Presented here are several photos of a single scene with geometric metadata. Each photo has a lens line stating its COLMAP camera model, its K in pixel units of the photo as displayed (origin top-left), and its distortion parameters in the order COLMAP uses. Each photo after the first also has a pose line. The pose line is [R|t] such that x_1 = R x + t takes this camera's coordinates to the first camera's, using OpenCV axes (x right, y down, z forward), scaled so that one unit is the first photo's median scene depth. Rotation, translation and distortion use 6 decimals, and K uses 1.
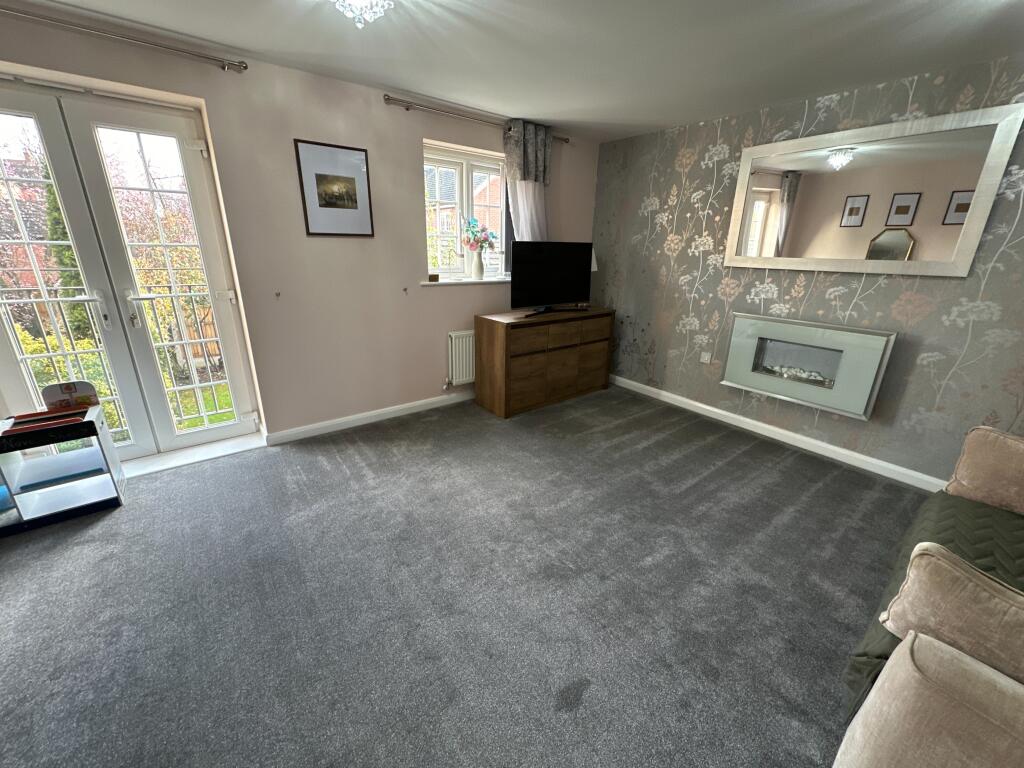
lens RADIAL K [[408.7, 0, 511.2], [0, 408.7, 382.2], [0, 0, 1]] dist [0.001782, 0.000655]
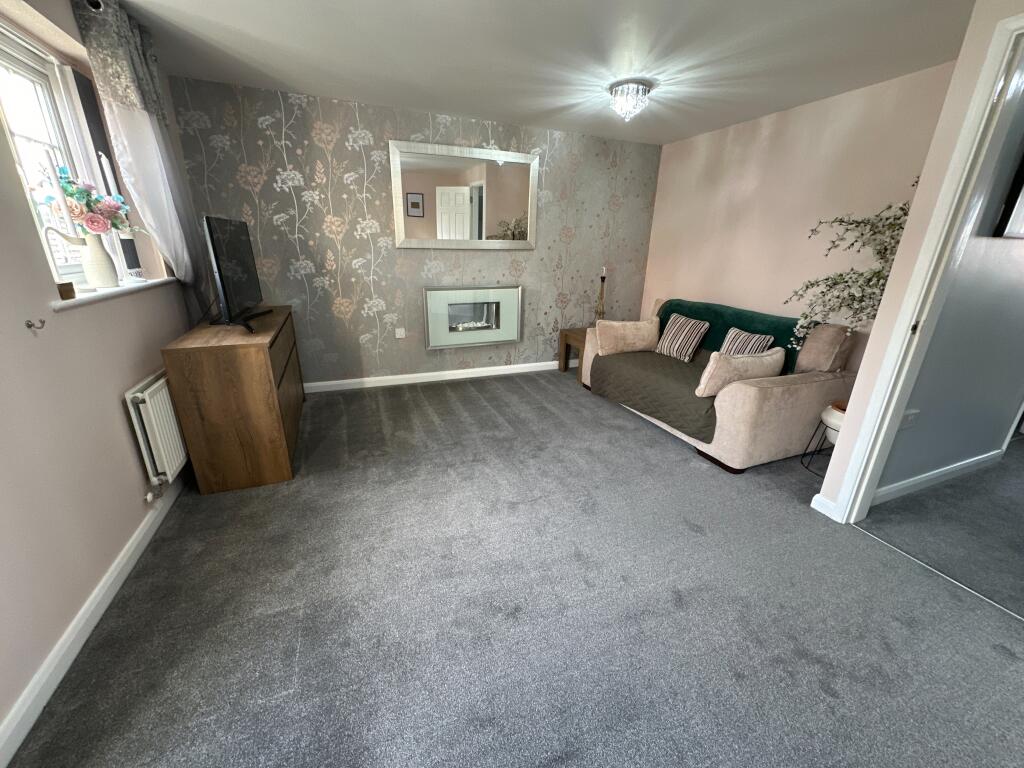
lens RADIAL K [[408.7, 0, 509.9], [0, 408.7, 382.6], [0, 0, 1]] dist [0.001782, 0.000655]
pose [[0.273251, -0.325688, 0.905131, -0.541403], [0.292039, 0.924617, 0.244535, -0.136161], [-0.916541, 0.197514, 0.347766, 0.433201]]
